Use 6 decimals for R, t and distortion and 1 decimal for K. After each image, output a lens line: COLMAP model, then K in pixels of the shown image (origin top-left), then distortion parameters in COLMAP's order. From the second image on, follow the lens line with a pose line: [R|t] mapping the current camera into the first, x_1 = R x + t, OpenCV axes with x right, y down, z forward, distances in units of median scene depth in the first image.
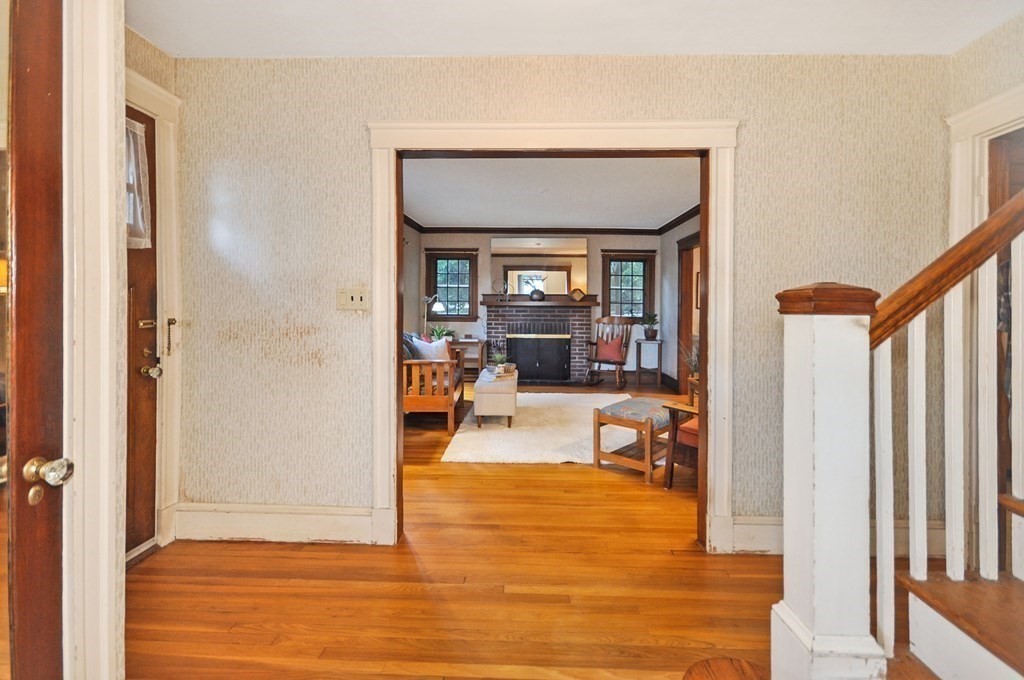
lens RADIAL K [[468.0, 0, 509.0], [0, 468.0, 305.2], [0, 0, 1]] dist [0.000196, -0.000172]
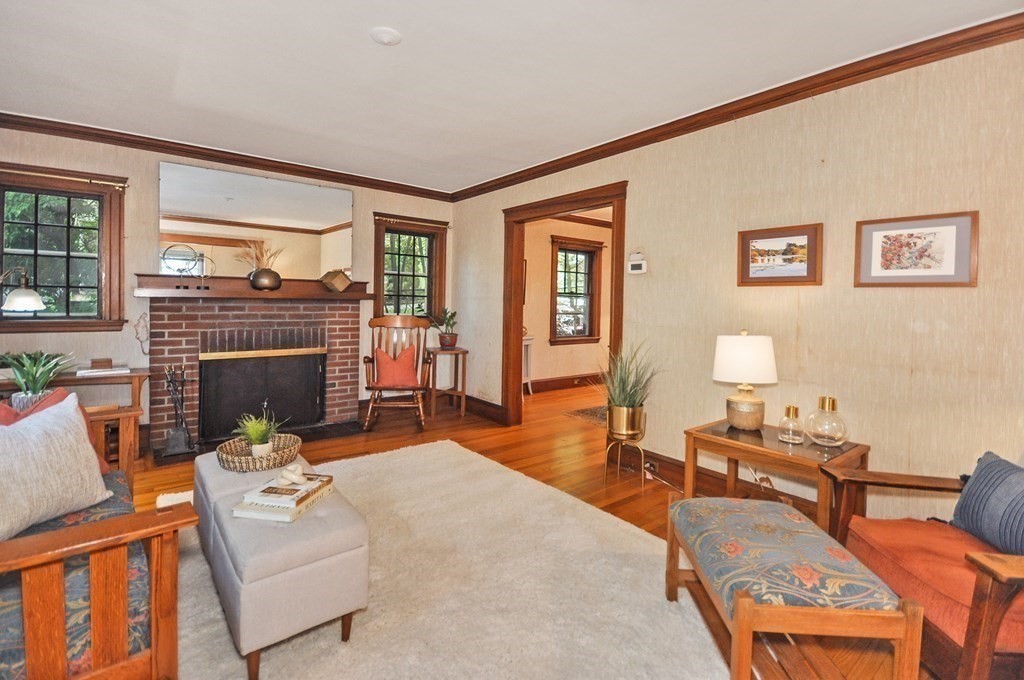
lens RADIAL K [[468.0, 0, 499.0], [0, 468.0, 302.9], [0, 0, 1]] dist [0.000196, -0.000172]
pose [[0.766631, 0.003326, 0.642079, -0.083995], [-0.008374, 0.999953, 0.004819, 0.001616], [-0.642033, -0.009071, 0.766623, 0.397607]]
